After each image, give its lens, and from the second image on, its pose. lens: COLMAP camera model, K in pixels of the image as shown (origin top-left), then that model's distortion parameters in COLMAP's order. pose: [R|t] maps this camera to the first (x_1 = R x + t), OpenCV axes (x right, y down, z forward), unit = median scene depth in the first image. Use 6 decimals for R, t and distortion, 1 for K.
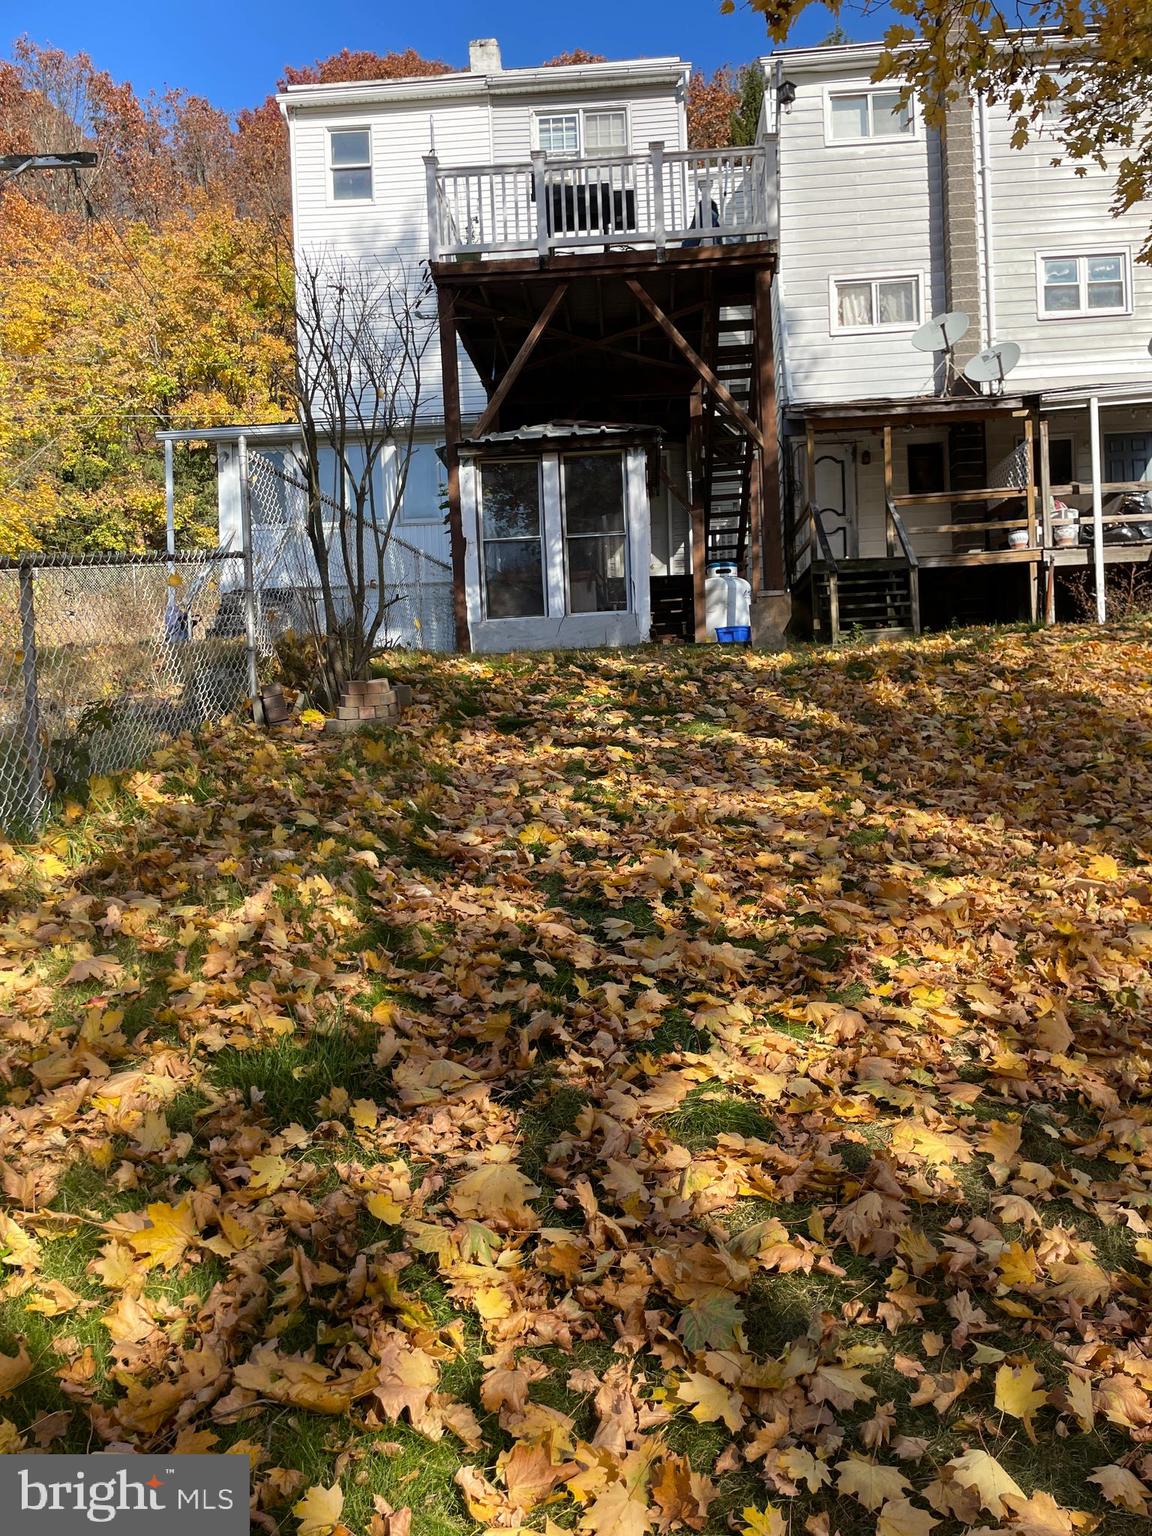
lens RADIAL K [[1152.9, 0, 573.5], [0, 1152.9, 772.4], [0, 0, 1]] dist [0.108205, -0.164133]
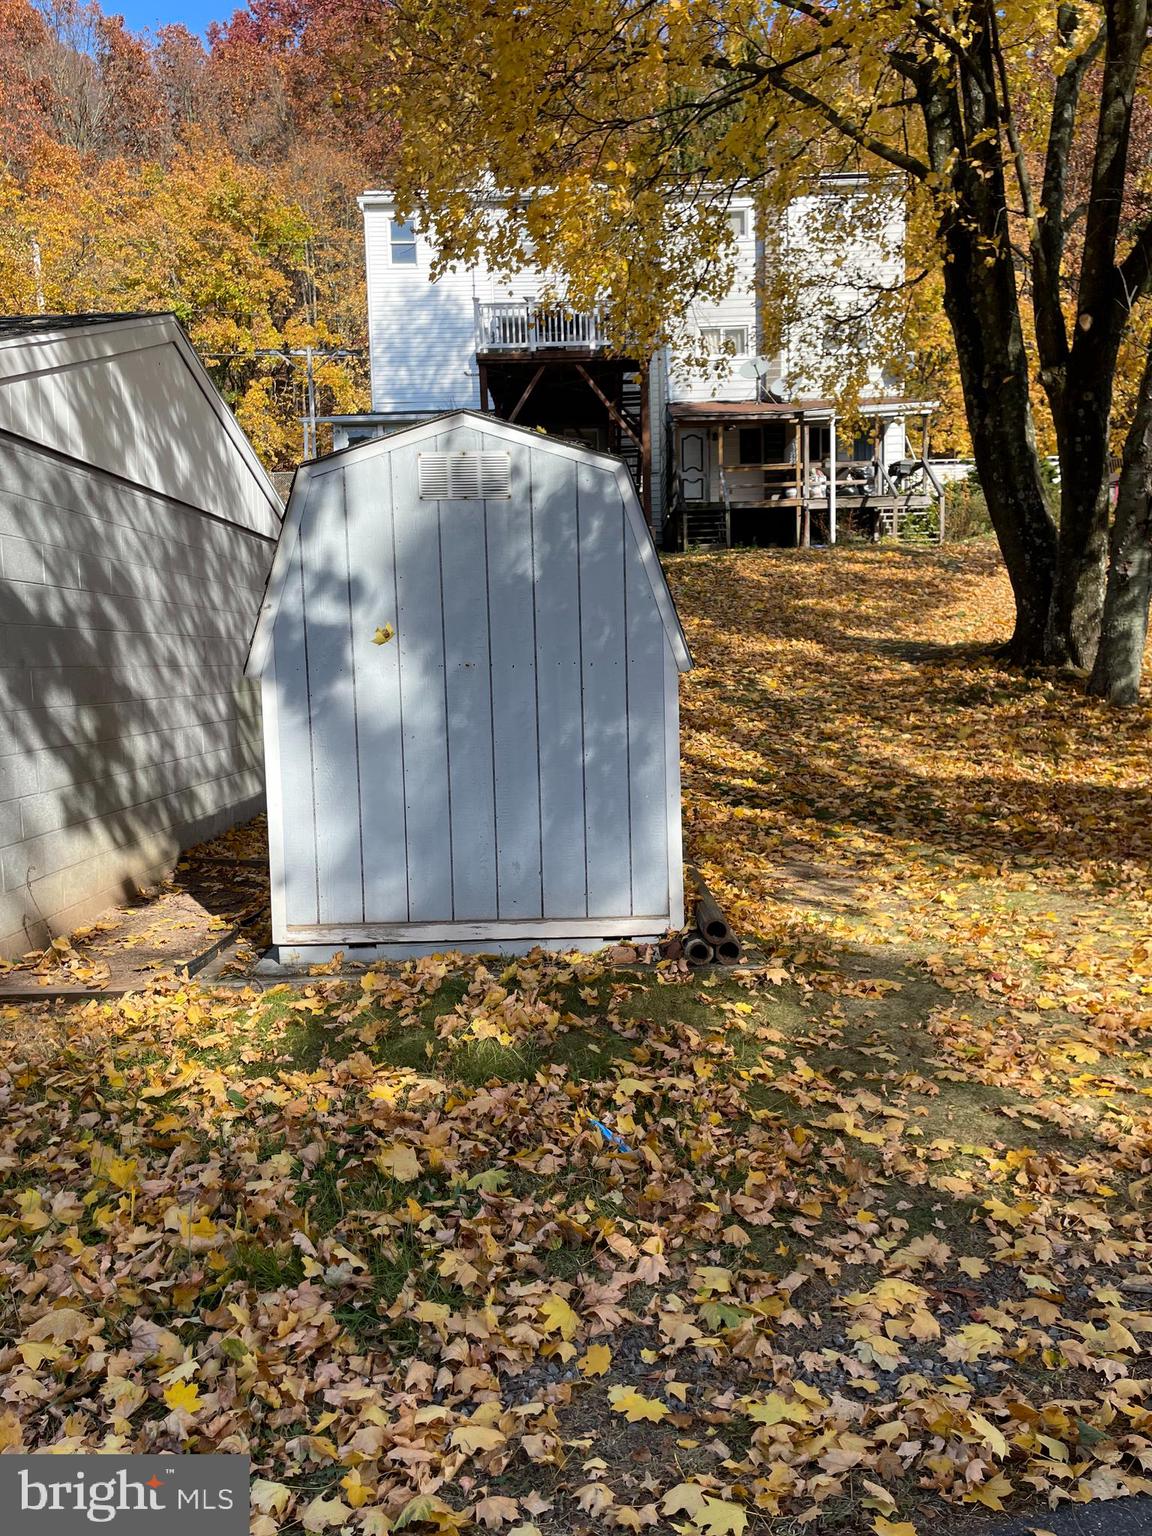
lens RADIAL K [[1152.9, 0, 573.5], [0, 1152.9, 772.4], [0, 0, 1]] dist [0.108205, -0.164133]
pose [[0.998425, 0.003628, 0.055979, -0.049554], [-0.009075, 0.995209, 0.097347, 0.054788], [-0.055358, -0.097702, 0.993675, -0.777901]]
